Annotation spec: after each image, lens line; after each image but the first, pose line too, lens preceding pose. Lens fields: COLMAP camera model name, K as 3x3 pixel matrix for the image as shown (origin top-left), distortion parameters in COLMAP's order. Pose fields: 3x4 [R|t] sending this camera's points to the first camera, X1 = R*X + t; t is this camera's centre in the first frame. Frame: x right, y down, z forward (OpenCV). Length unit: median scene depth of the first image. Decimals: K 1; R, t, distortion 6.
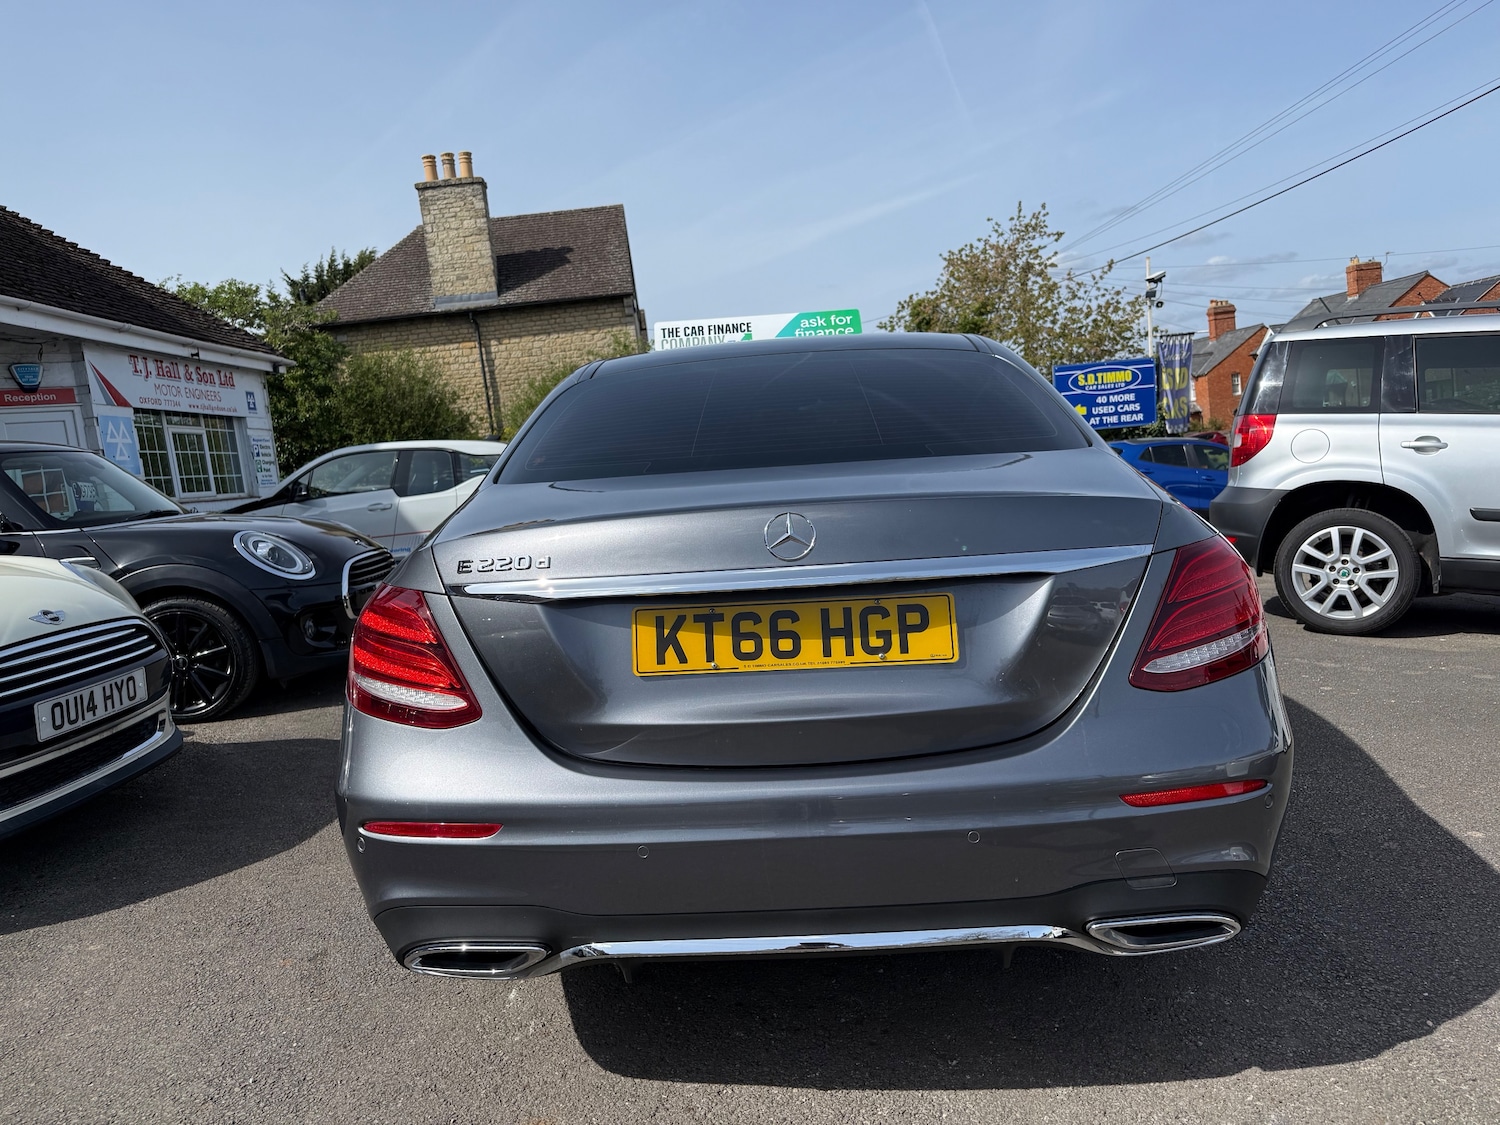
lens RADIAL K [[1065.6, 0, 752.1], [0, 1065.6, 570.9], [0, 0, 1]] dist [0.026547, -0.038875]
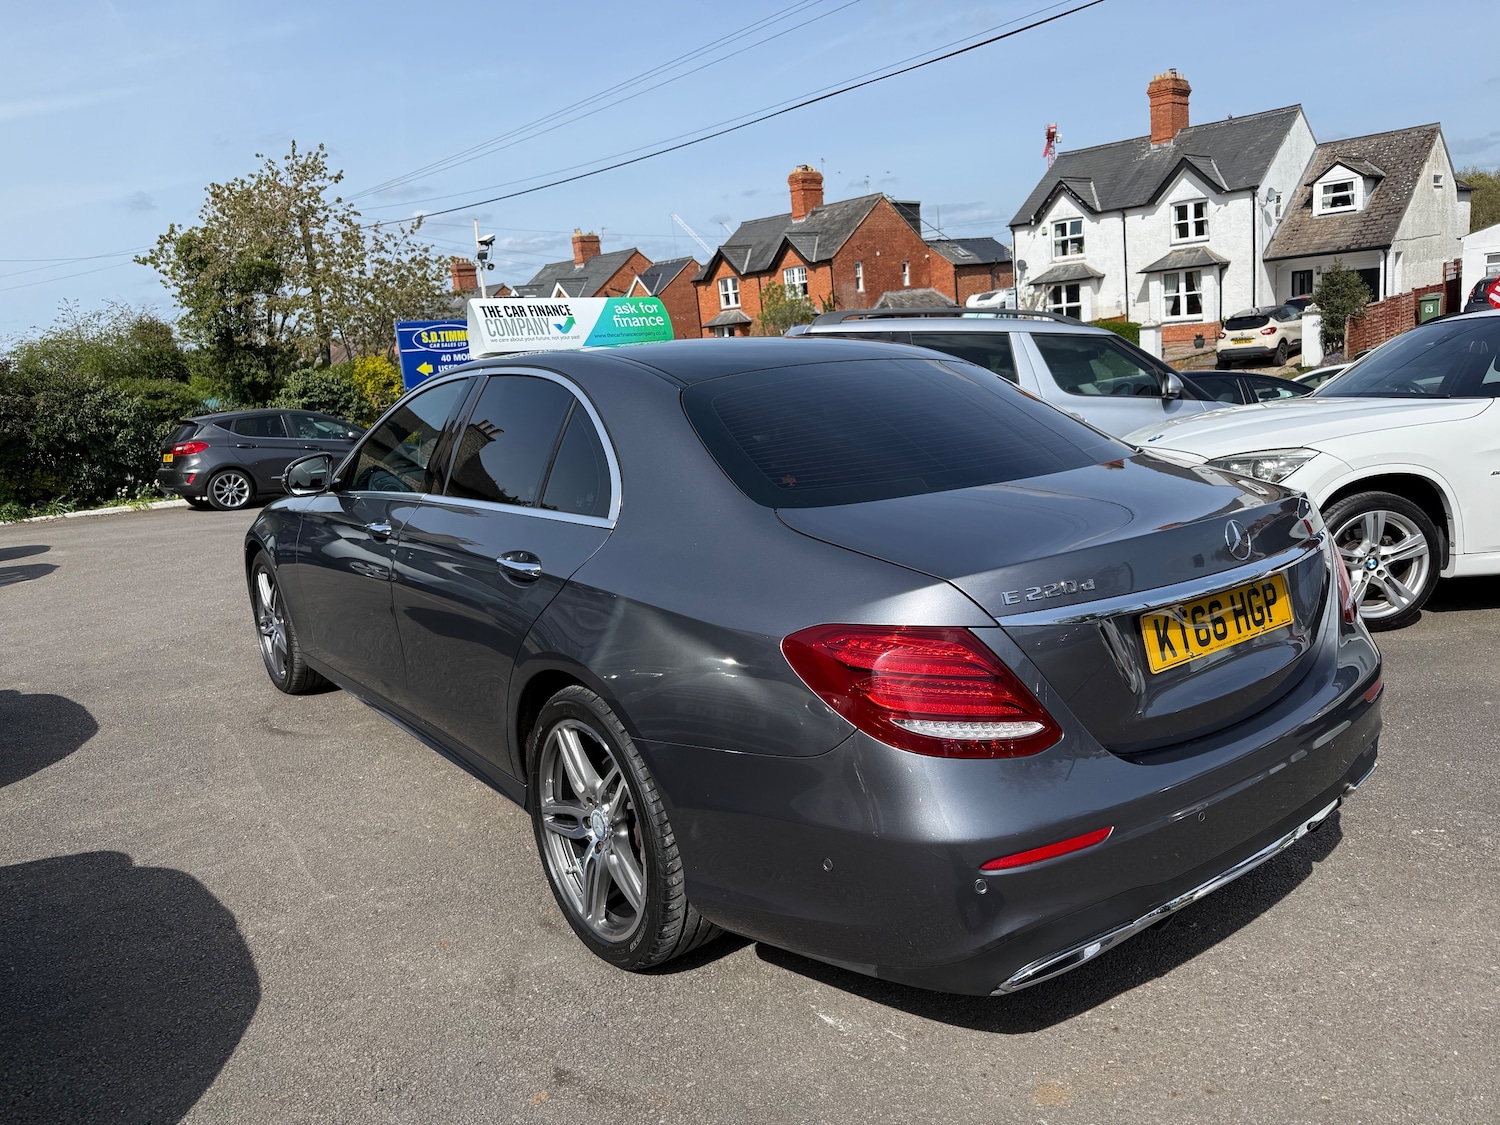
lens RADIAL K [[1065.6, 0, 747.3], [0, 1065.6, 570.4], [0, 0, 1]] dist [0.026547, -0.038875]
pose [[0.774370, -0.102991, 0.624295, -0.185425], [0.074579, 0.994643, 0.071581, -0.020382], [-0.628323, -0.008871, 0.777902, 0.059504]]
